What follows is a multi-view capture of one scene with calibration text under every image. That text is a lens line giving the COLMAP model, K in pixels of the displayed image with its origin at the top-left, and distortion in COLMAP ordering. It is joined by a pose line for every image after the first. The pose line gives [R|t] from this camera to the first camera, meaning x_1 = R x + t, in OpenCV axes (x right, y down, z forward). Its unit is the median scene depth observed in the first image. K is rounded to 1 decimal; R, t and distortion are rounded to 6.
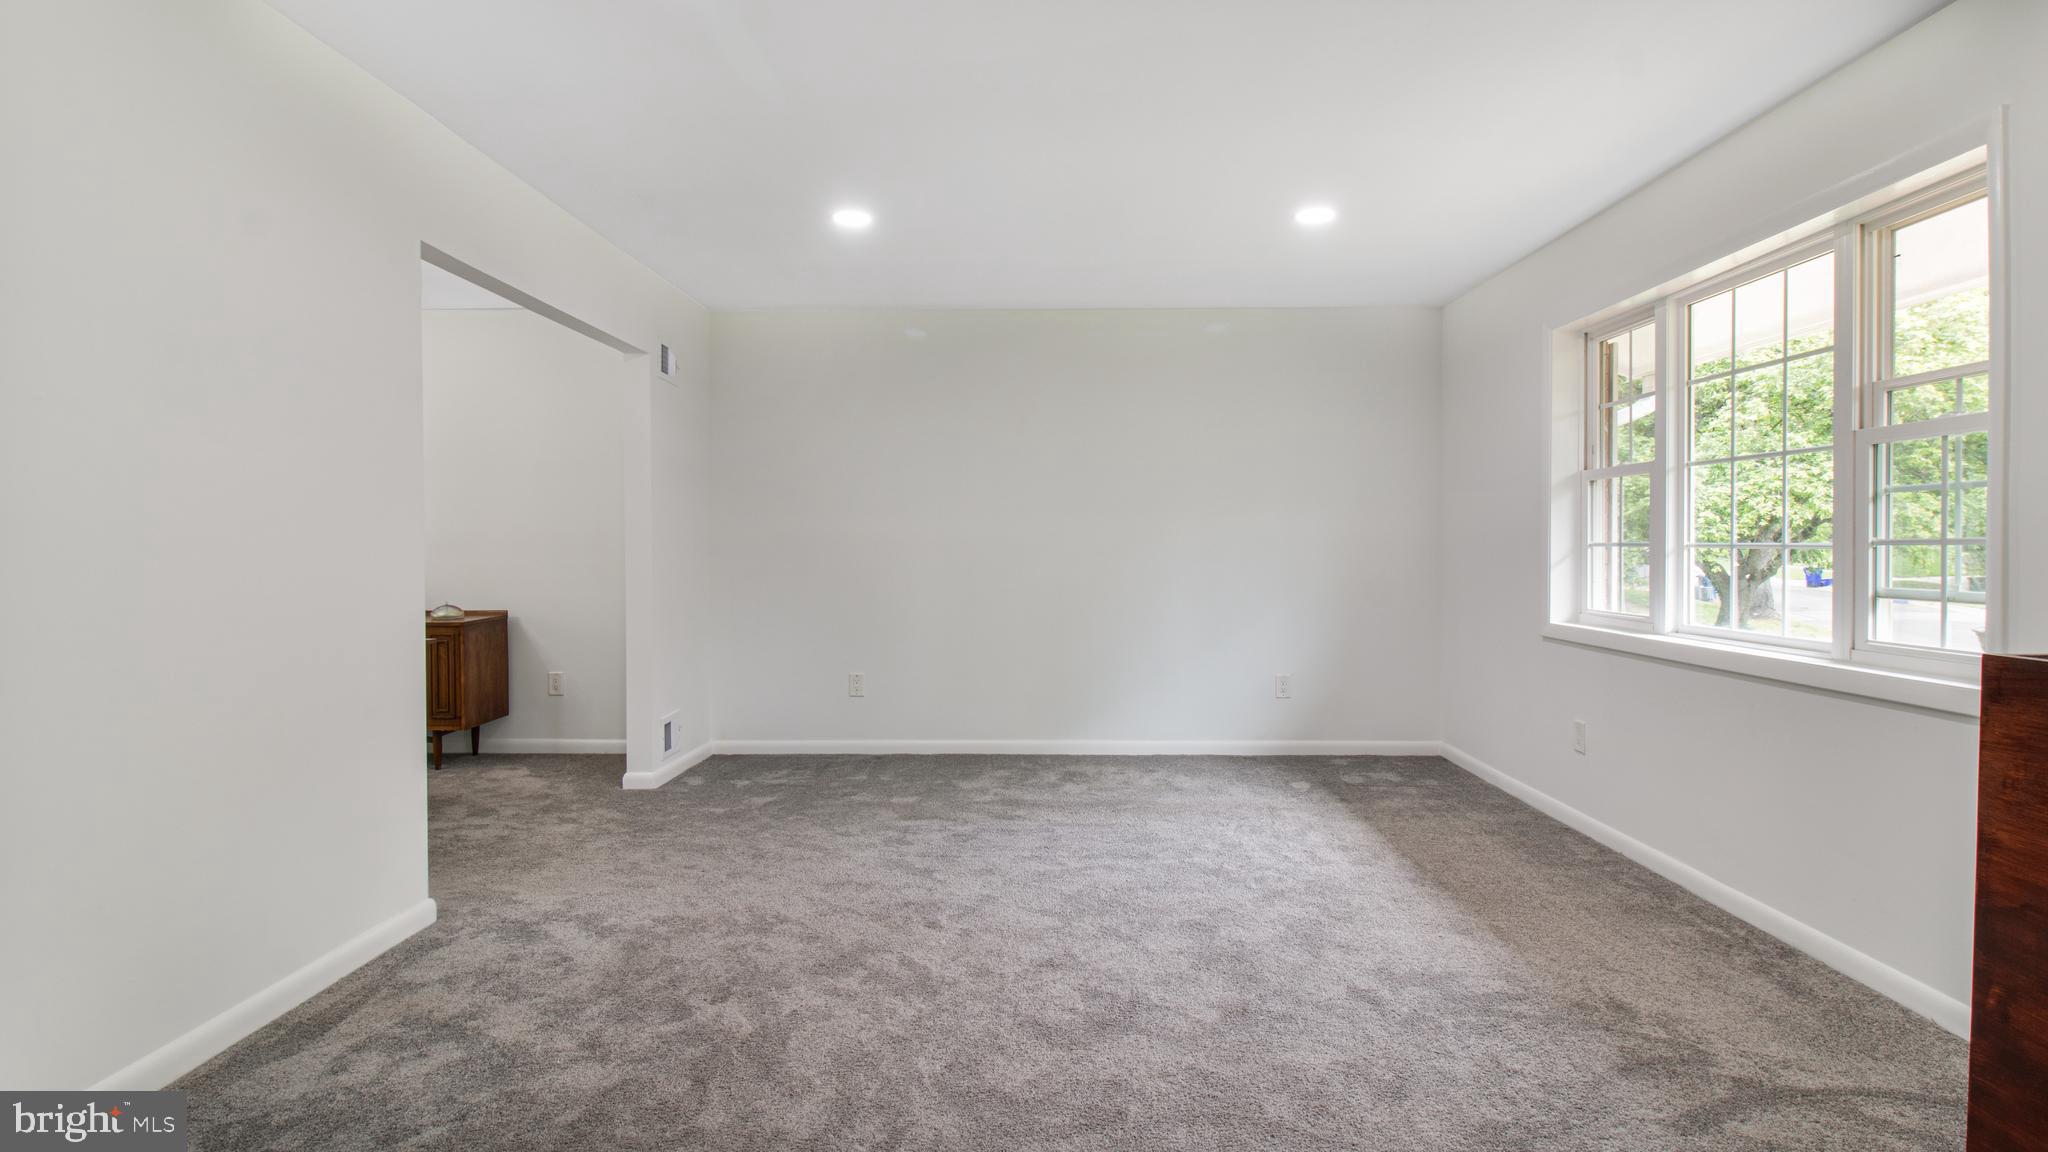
lens RADIAL K [[1012.2, 0, 972.4], [0, 1012.2, 538.0], [0, 0, 1]] dist [-0.000209, -0.006044]
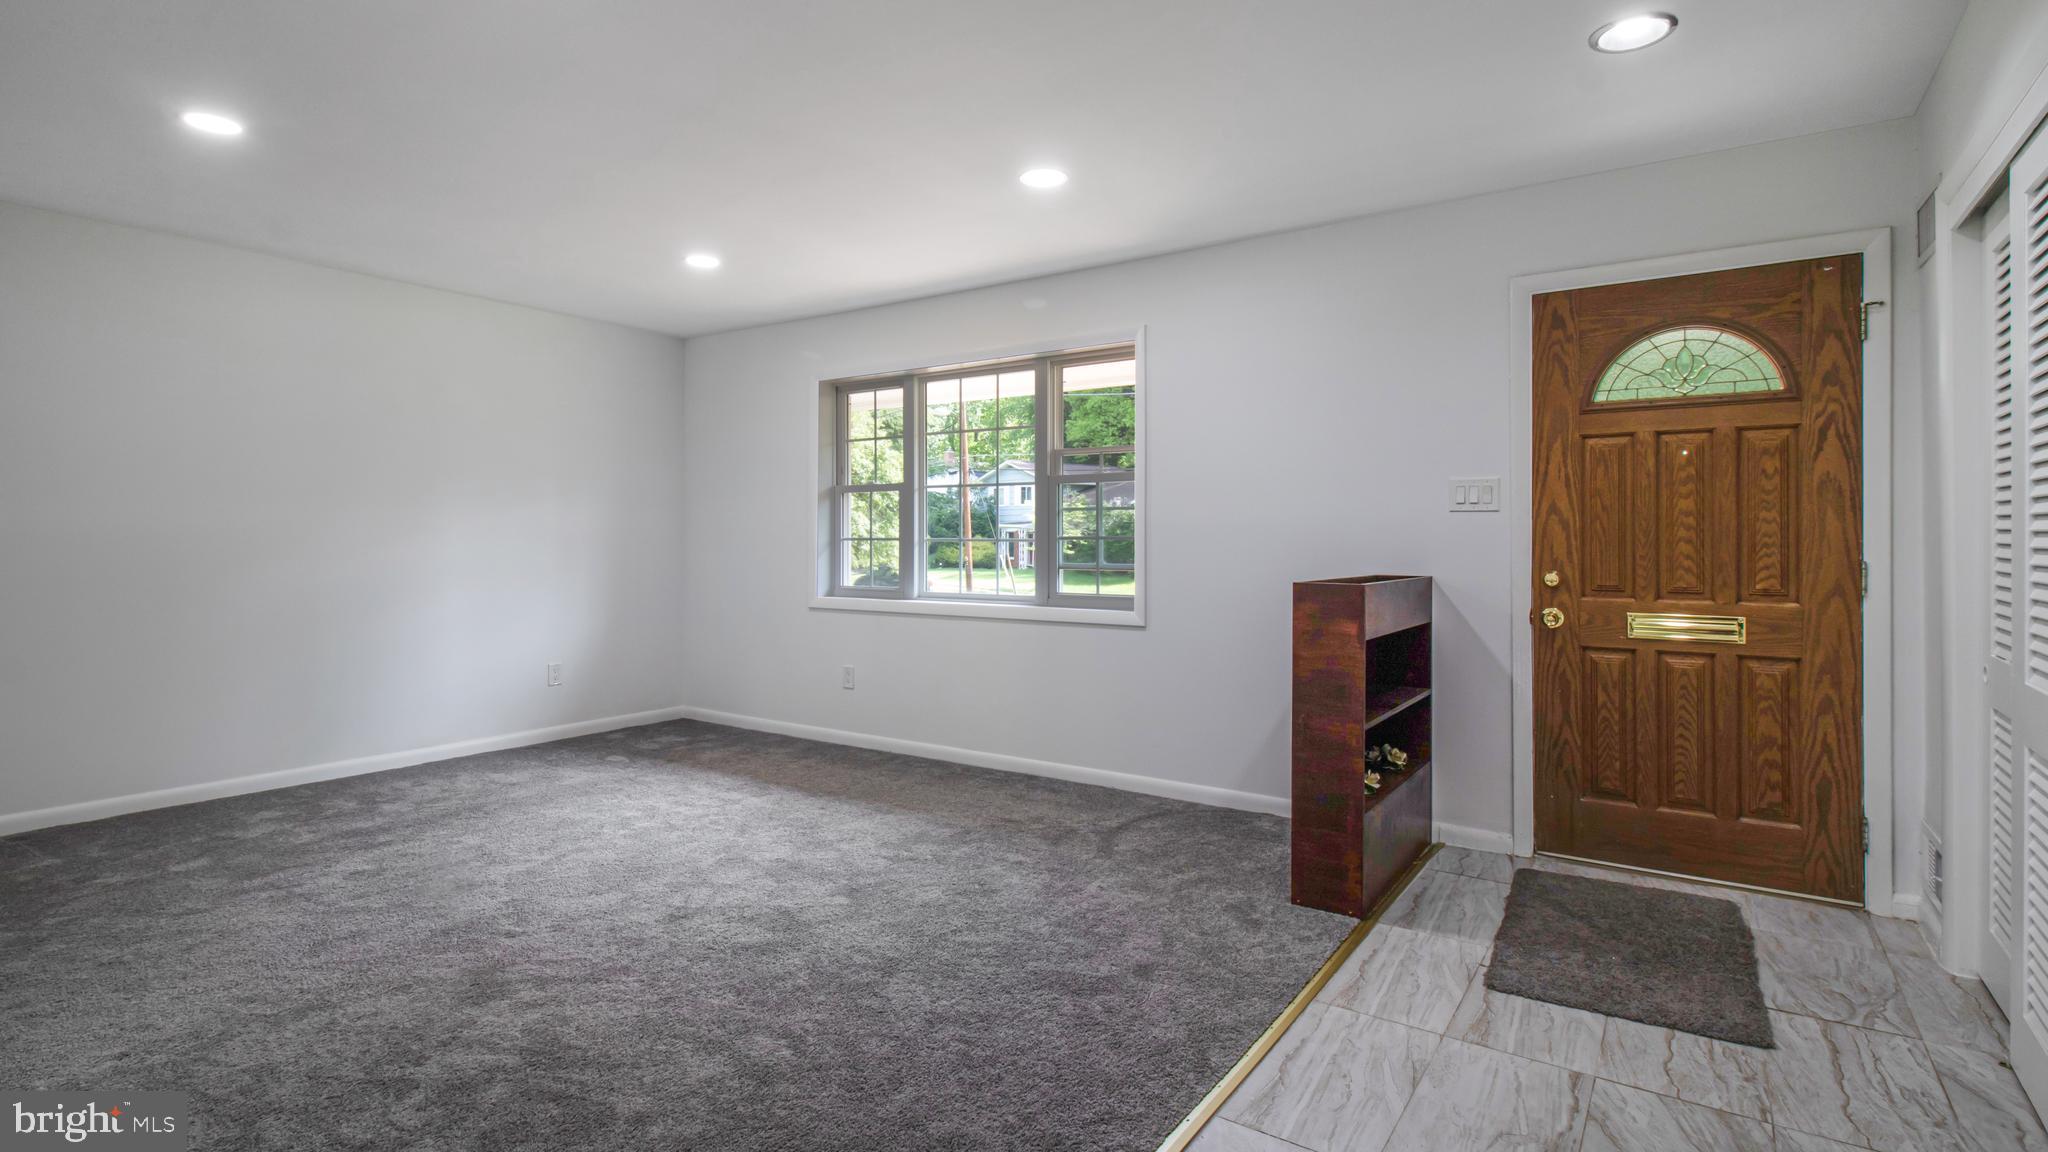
lens RADIAL K [[974.8, 0, 1018.1], [0, 974.8, 531.6], [0, 0, 1]] dist [-0.009698, -0.010152]
pose [[0.561694, 0.005961, 0.827324, -0.530772], [-0.004987, 0.999980, -0.003820, 0.001290], [-0.827330, -0.001980, 0.561713, 0.085444]]
